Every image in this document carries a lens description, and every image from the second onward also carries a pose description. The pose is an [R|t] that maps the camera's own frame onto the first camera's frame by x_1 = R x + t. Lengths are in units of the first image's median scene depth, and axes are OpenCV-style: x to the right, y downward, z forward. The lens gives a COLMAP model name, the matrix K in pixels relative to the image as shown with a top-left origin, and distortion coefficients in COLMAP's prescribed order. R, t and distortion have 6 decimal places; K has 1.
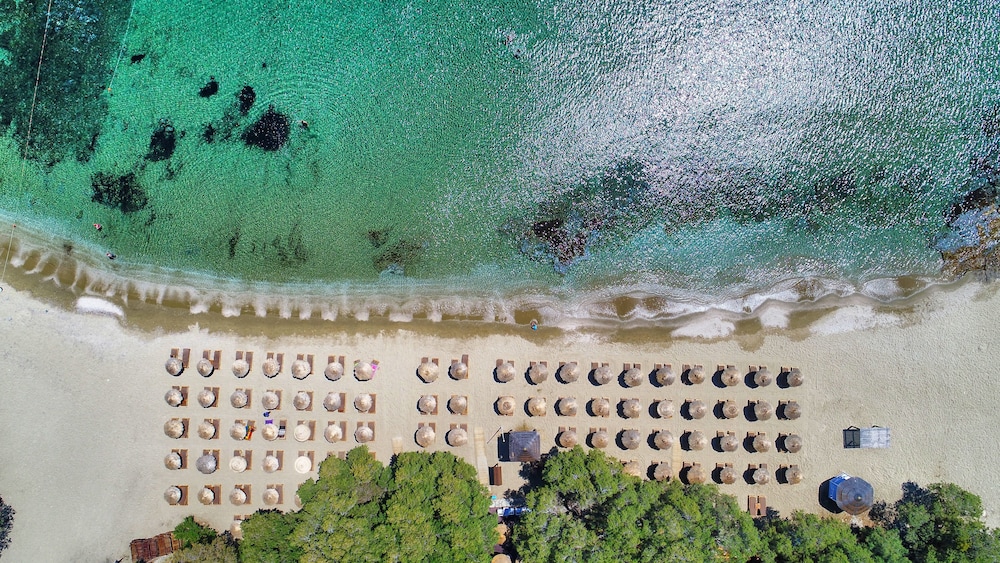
lens RADIAL K [[676.4, 0, 500.0], [0, 676.4, 281.5], [0, 0, 1]] dist [0.006041, 0.001454]
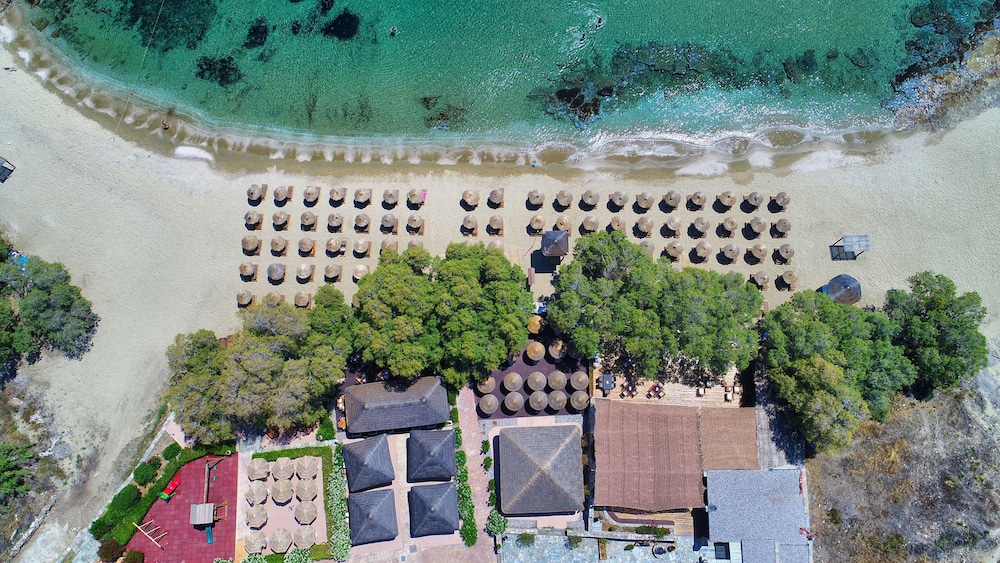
lens RADIAL K [[676.4, 0, 500.0], [0, 676.4, 281.5], [0, 0, 1]] dist [0.006041, 0.001454]
pose [[0.999979, -0.002995, 0.005754, -0.061014], [0.004313, 0.969500, -0.245053, 0.550365], [-0.004844, 0.245073, 0.969493, -0.100805]]
